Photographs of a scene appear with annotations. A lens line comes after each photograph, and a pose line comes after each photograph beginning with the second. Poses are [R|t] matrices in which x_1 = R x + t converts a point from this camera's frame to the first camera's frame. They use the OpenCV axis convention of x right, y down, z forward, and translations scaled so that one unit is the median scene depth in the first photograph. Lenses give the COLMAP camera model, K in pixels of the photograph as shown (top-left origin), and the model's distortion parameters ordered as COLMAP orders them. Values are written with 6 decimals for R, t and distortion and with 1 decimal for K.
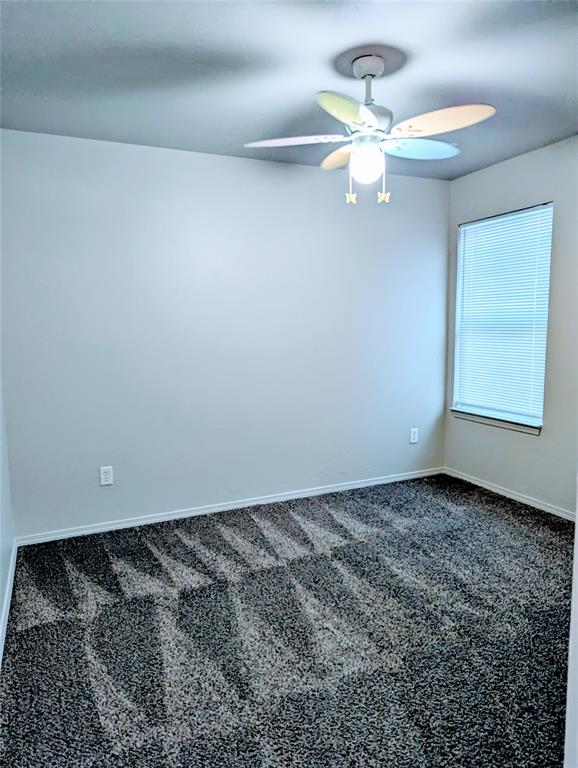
lens RADIAL K [[540.4, 0, 286.0], [0, 540.4, 388.5], [0, 0, 1]] dist [0.060056, -0.050673]
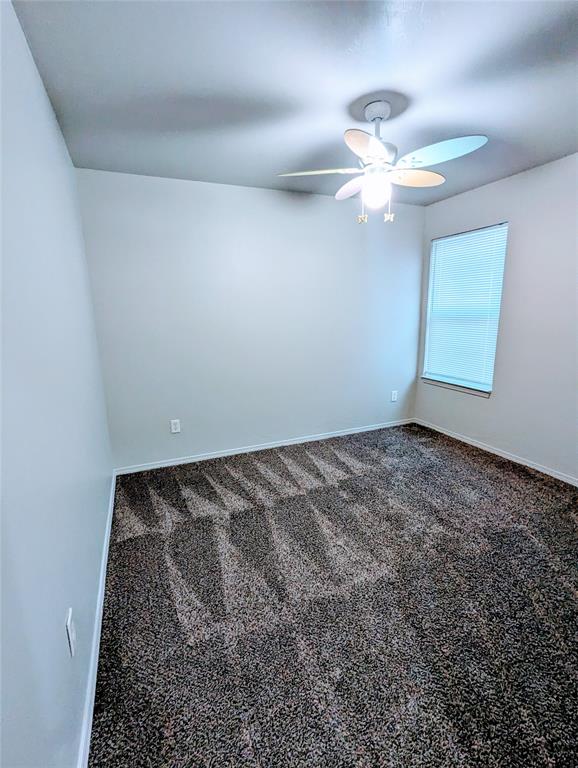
lens RADIAL K [[366.2, 0, 284.0], [0, 366.2, 385.4], [0, 0, 1]] dist [-0.004015, 0.005265]
pose [[0.999686, 0.000105, -0.025039, -0.037532], [0.002026, 0.996374, 0.085061, -0.035222], [0.024957, -0.085085, 0.996061, 0.107663]]
